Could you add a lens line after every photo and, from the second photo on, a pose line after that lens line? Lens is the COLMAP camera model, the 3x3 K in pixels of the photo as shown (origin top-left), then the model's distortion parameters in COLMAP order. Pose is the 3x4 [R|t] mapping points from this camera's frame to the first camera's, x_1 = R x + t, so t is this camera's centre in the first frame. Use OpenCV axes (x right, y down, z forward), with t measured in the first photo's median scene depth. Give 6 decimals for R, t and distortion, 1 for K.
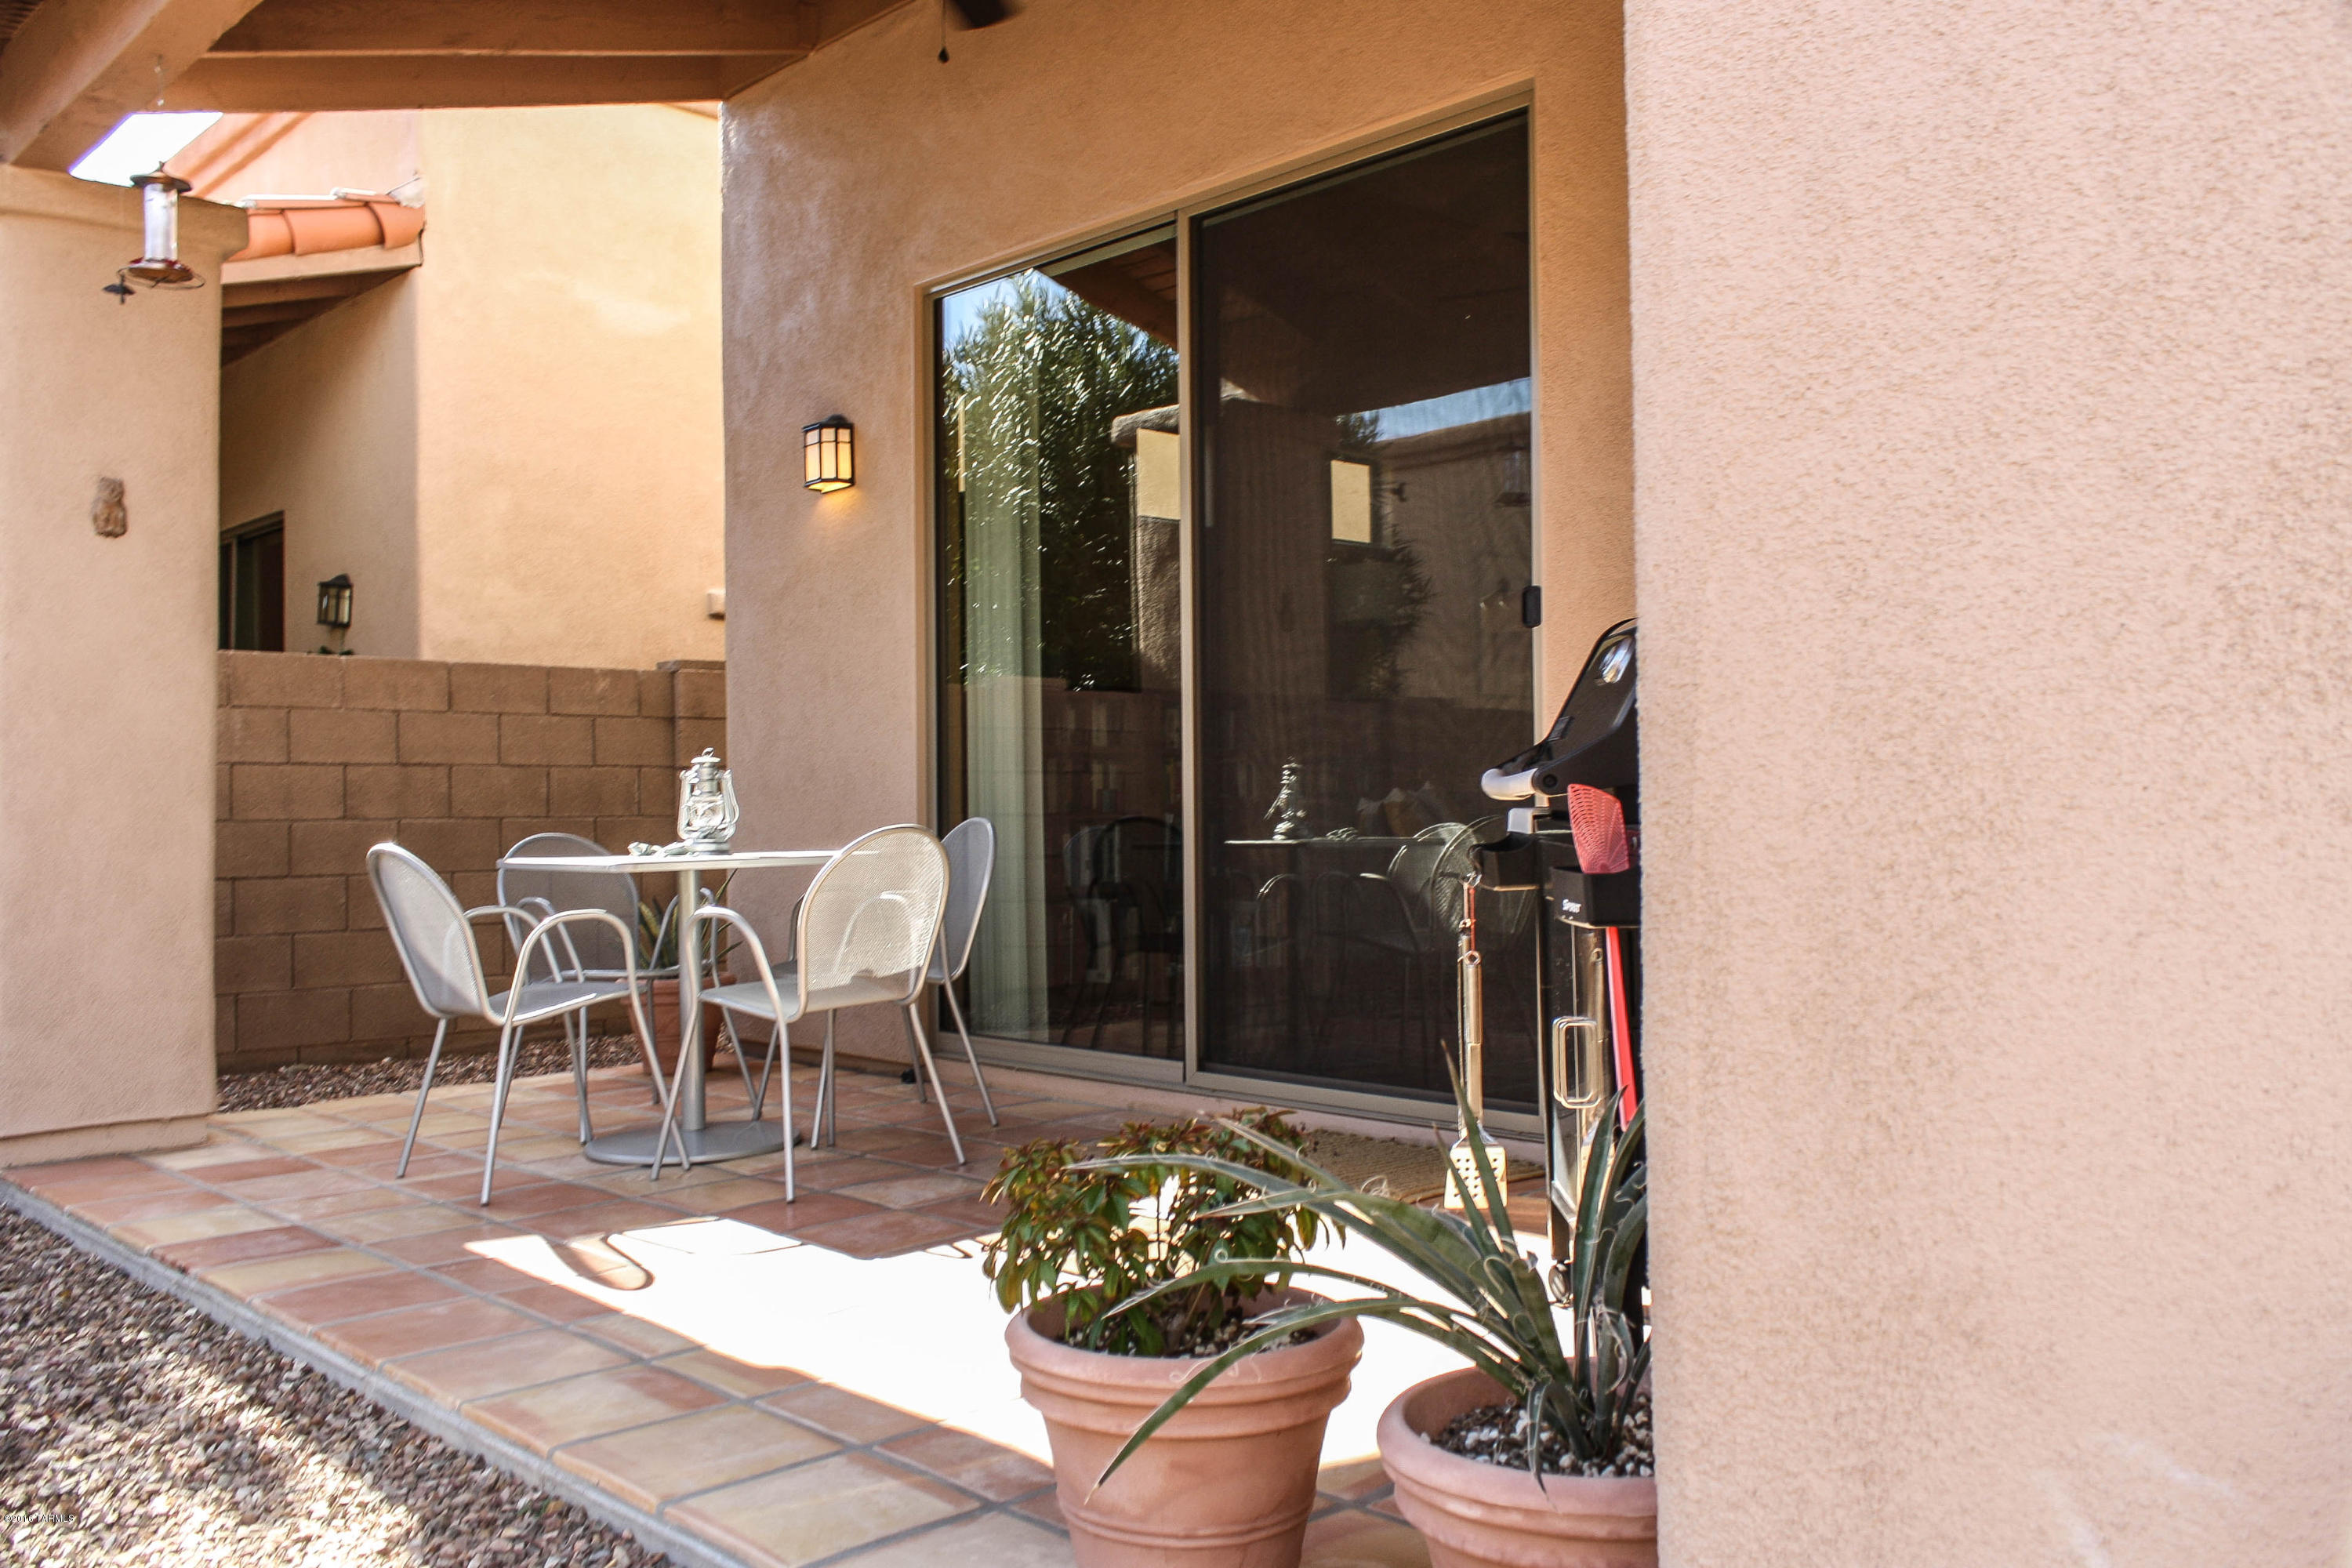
lens RADIAL K [[1948.7, 0, 1182.4], [0, 1948.7, 771.1], [0, 0, 1]] dist [-0.015413, 0.003175]
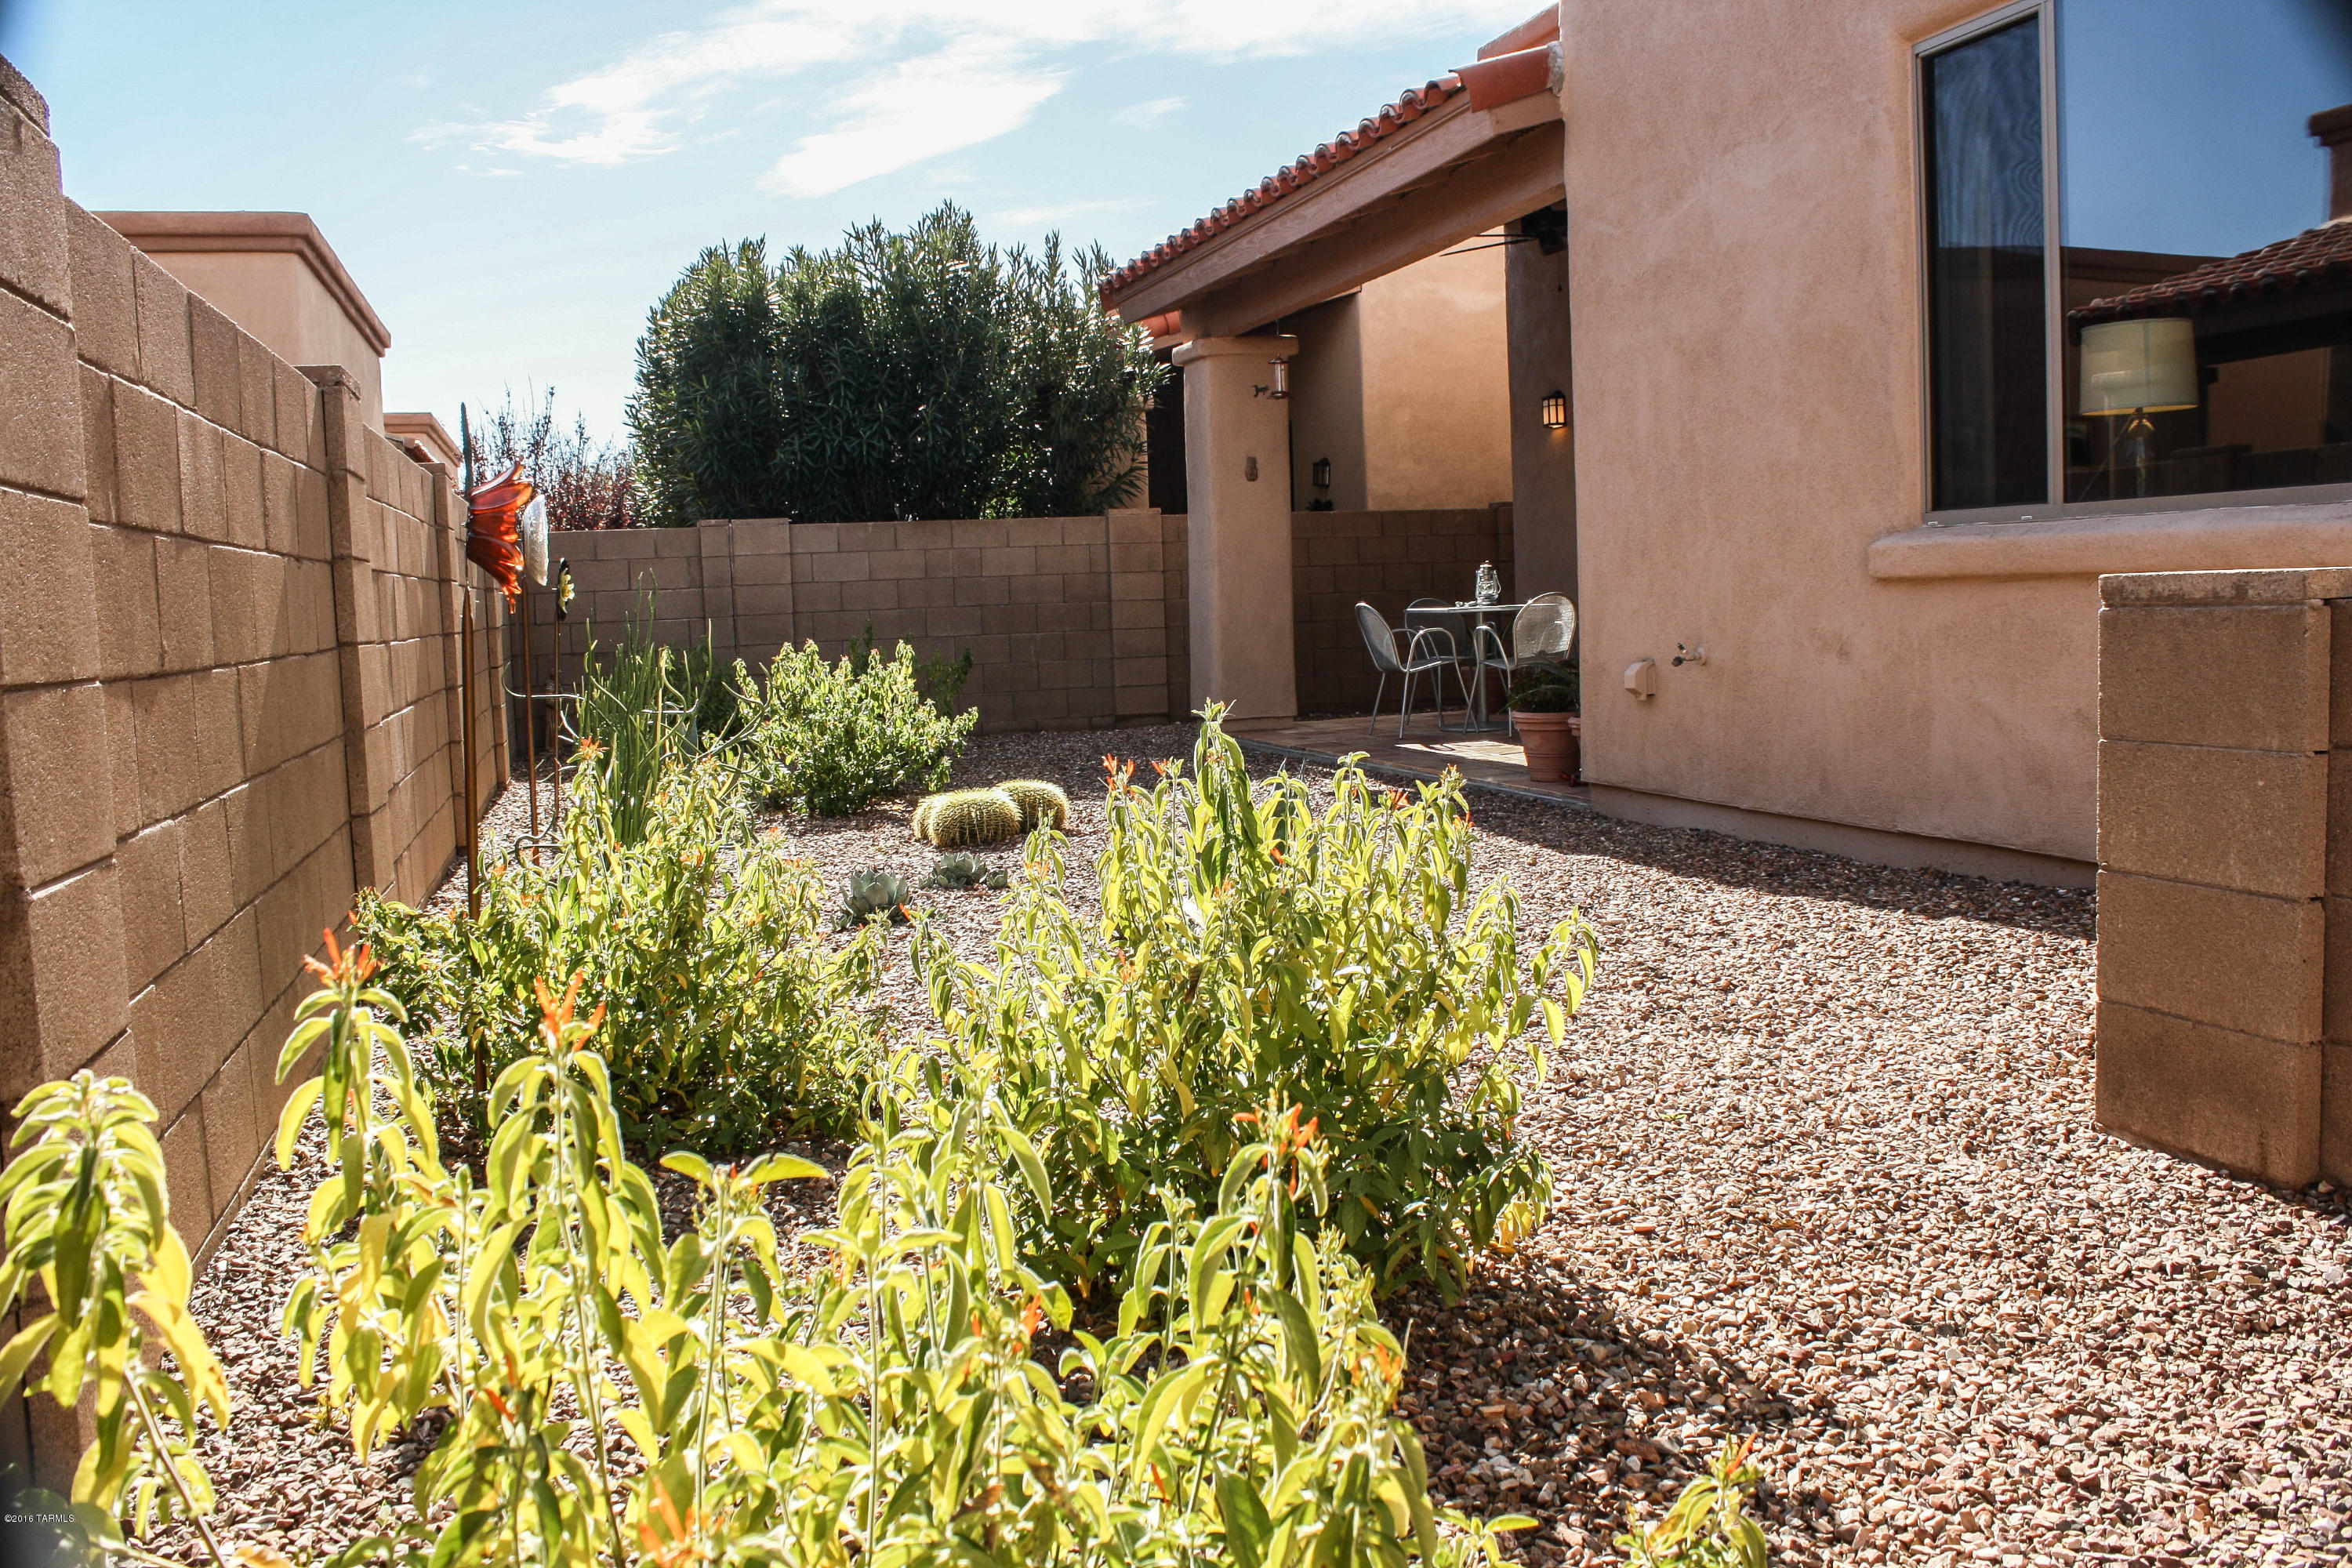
lens RADIAL K [[1948.7, 0, 1180.9], [0, 1948.7, 776.0], [0, 0, 1]] dist [-0.015413, 0.003175]
pose [[0.895062, 0.018406, -0.445562, 0.392828], [0.036753, 0.992704, 0.114839, -0.030262], [0.444425, -0.119164, 0.887855, -1.057641]]
